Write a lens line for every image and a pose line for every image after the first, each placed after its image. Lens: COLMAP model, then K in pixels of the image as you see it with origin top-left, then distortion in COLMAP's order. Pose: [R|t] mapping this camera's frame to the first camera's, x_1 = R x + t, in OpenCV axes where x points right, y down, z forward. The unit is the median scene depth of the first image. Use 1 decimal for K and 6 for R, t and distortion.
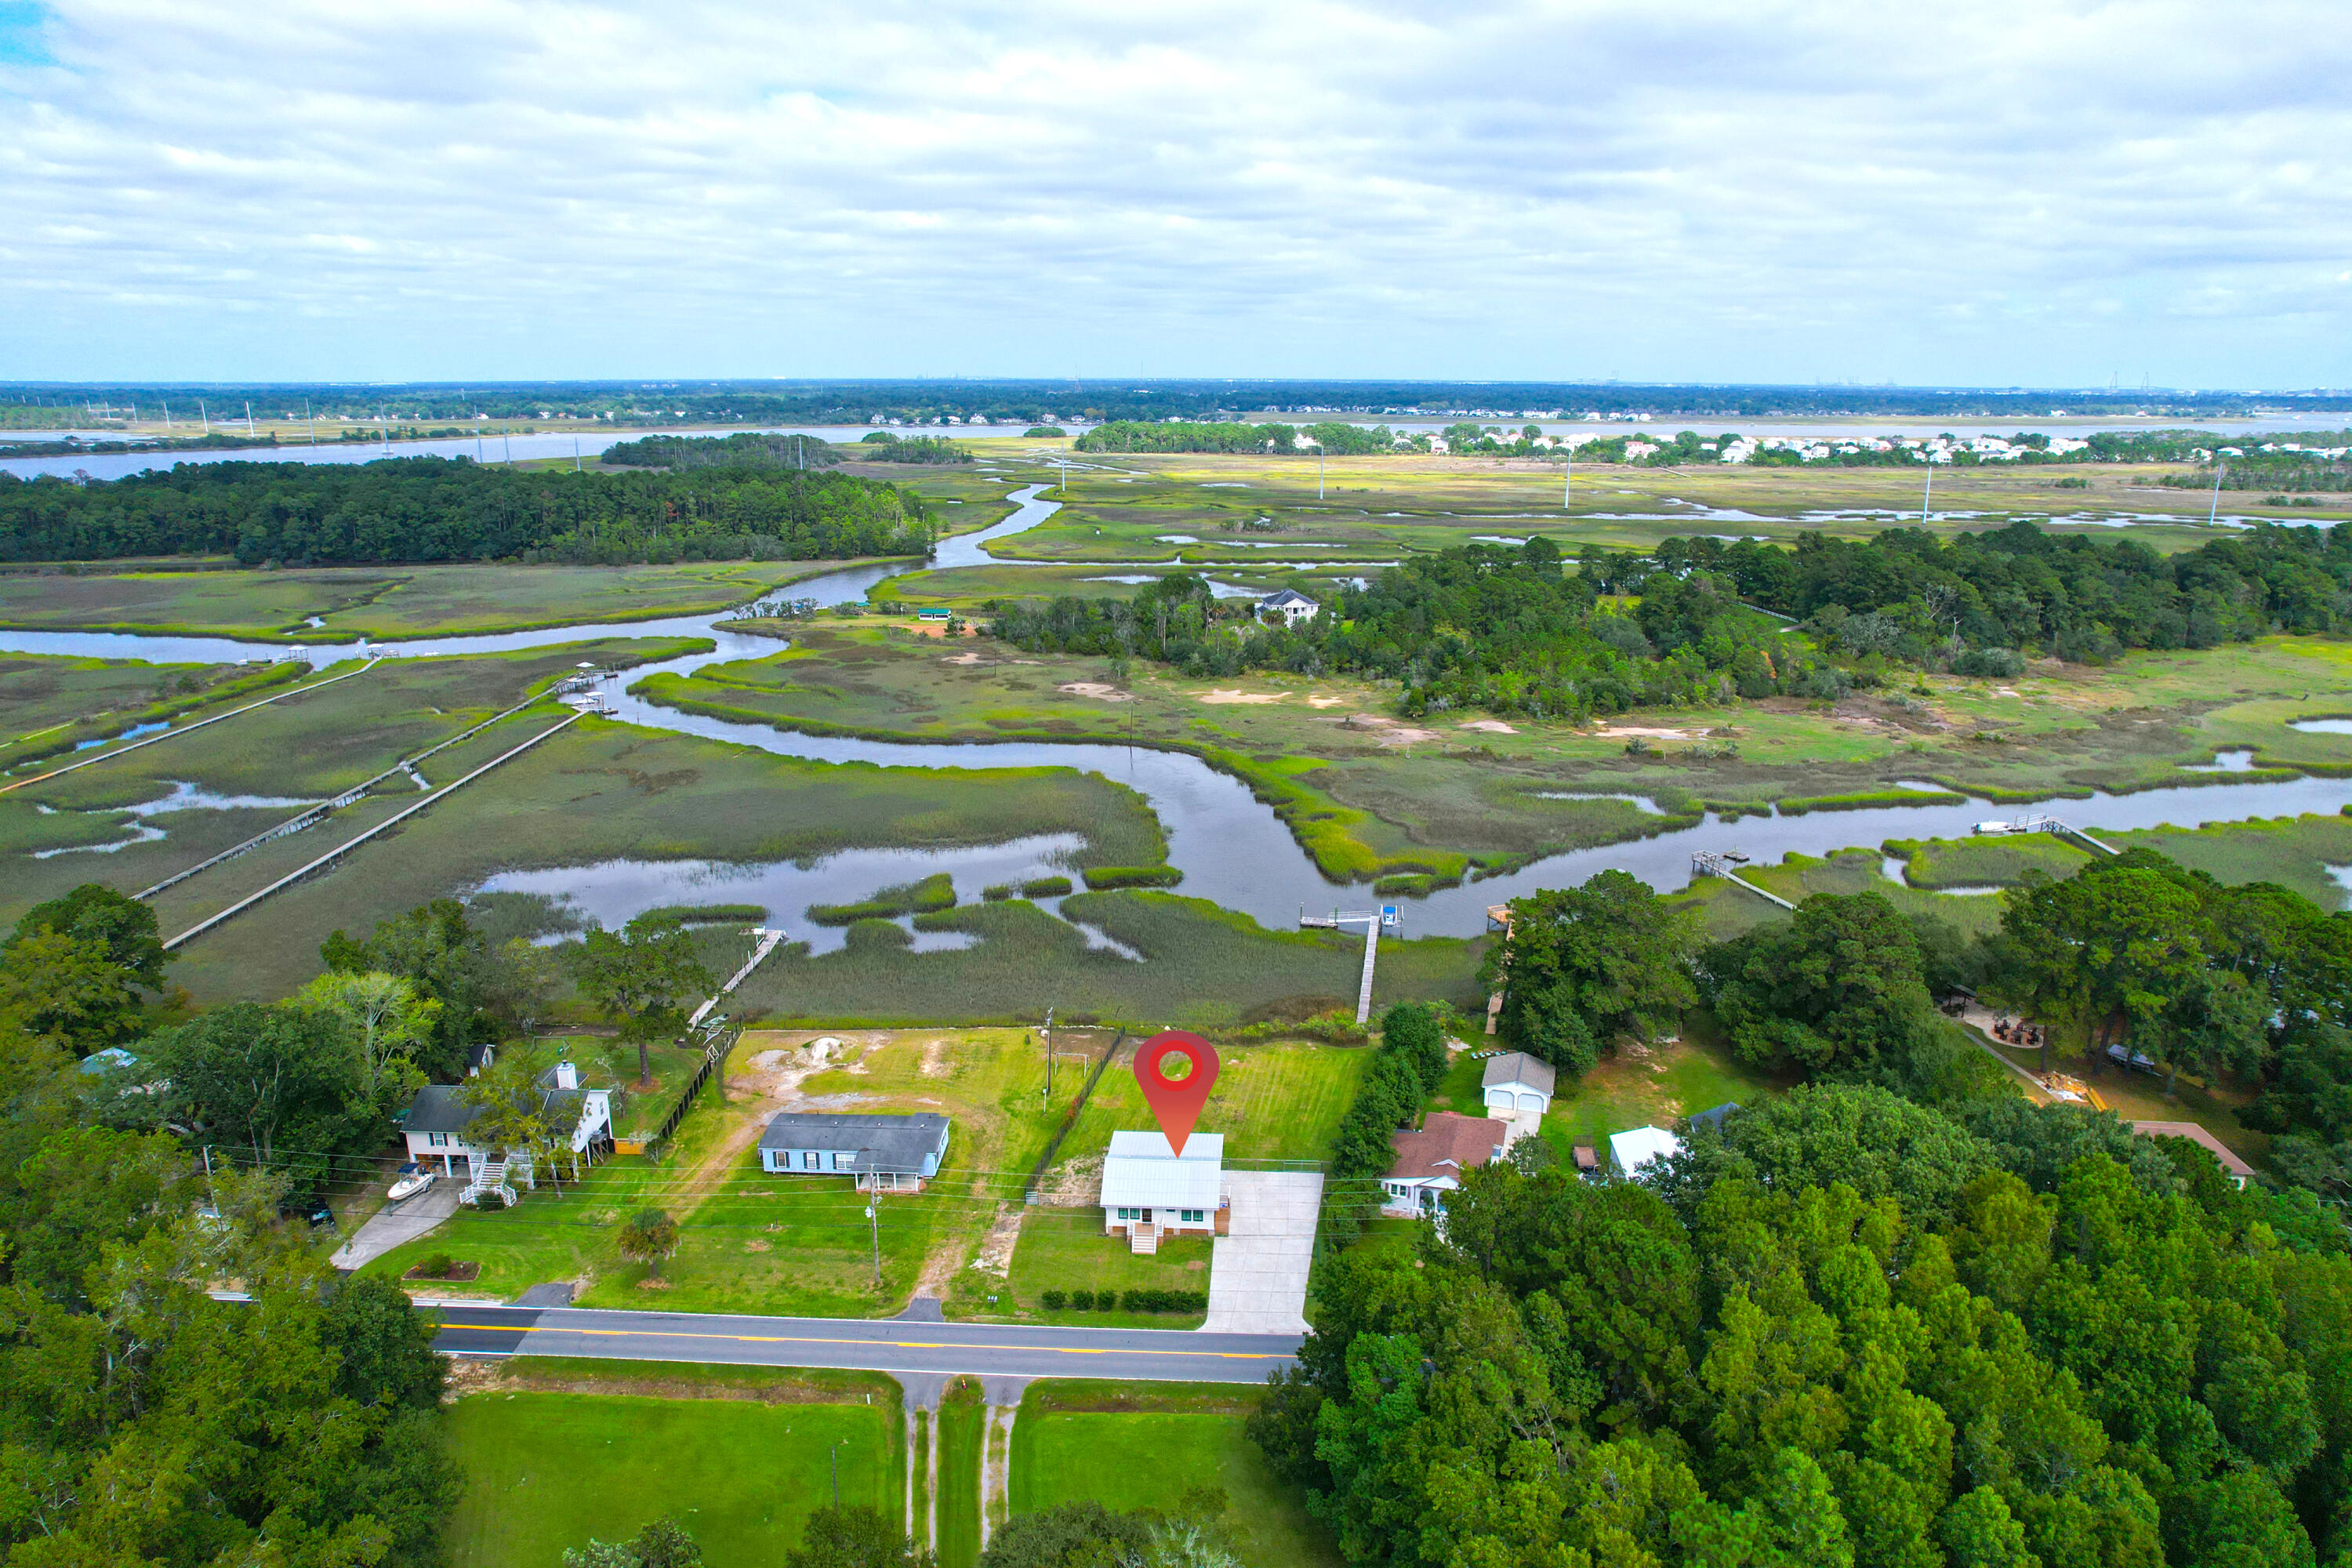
lens RADIAL K [[1500.8, 0, 1177.2], [0, 1500.8, 789.0], [0, 0, 1]] dist [-0.075772, 0.068742]
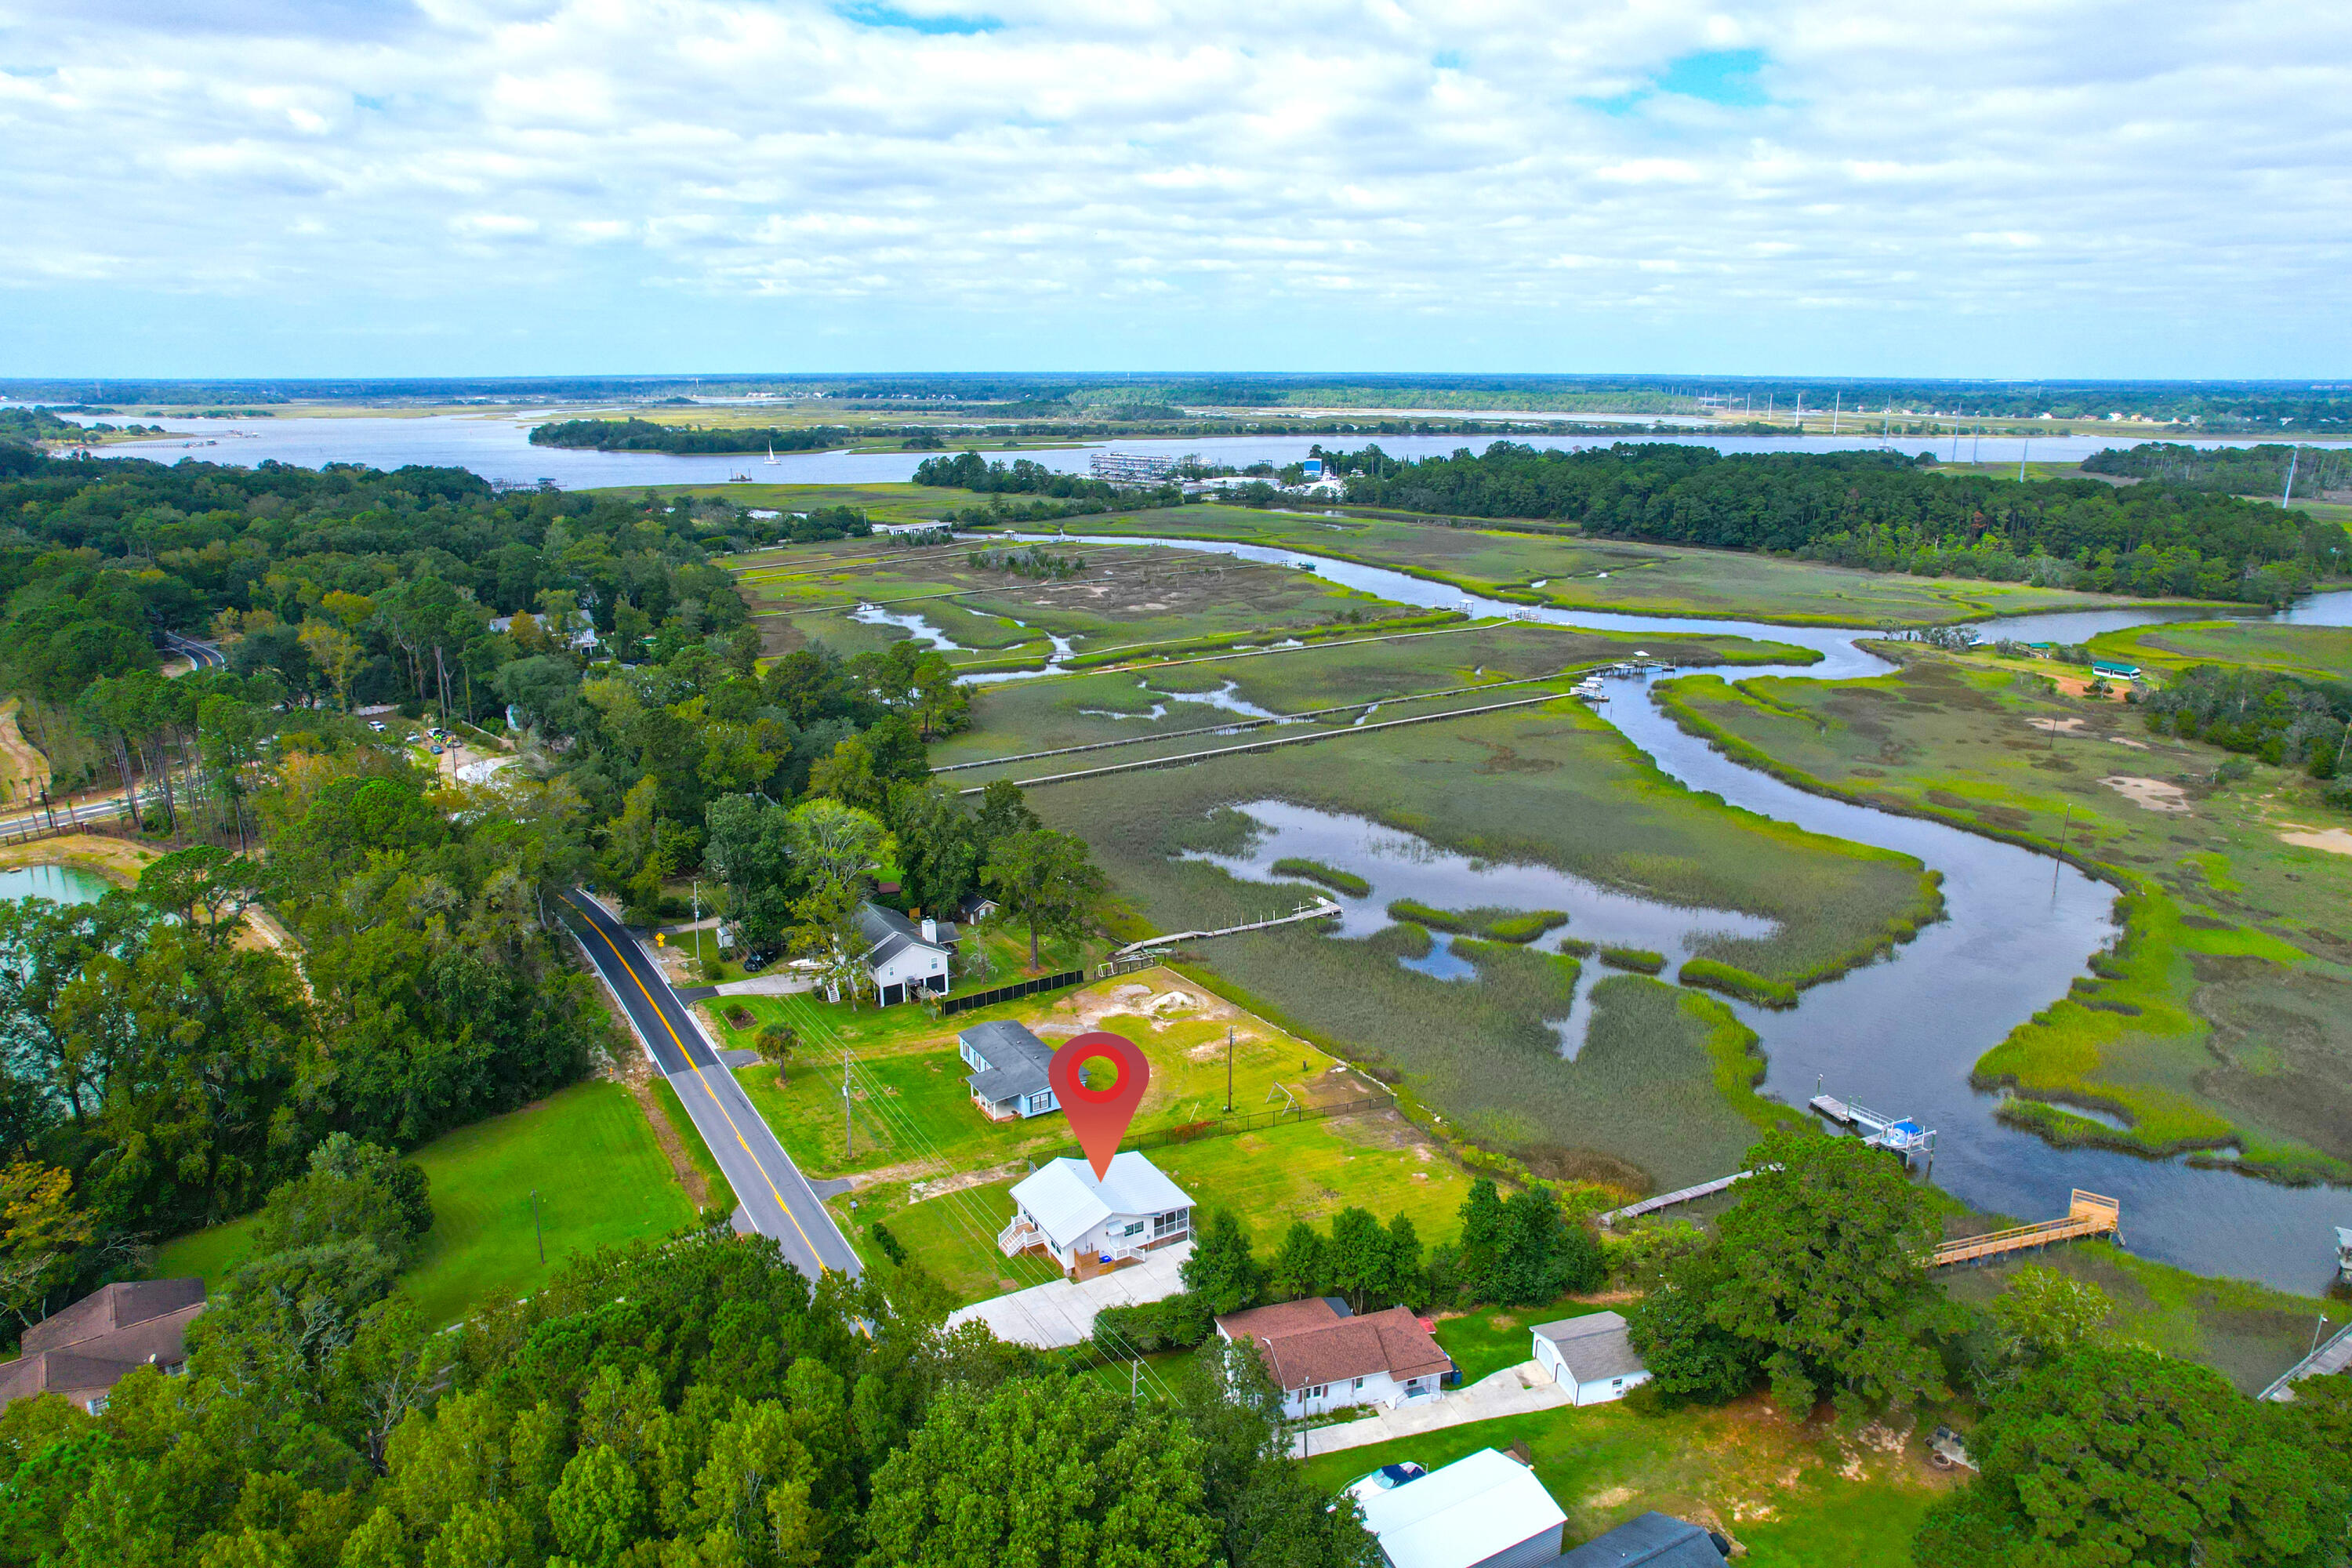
lens RADIAL K [[1500.8, 0, 1177.2], [0, 1500.8, 789.0], [0, 0, 1]] dist [-0.075772, 0.068742]
pose [[0.549759, 0.224843, -0.804494, 0.300610], [-0.223120, 0.967627, 0.117965, -0.049744], [0.804974, 0.114646, 0.582128, 0.190247]]
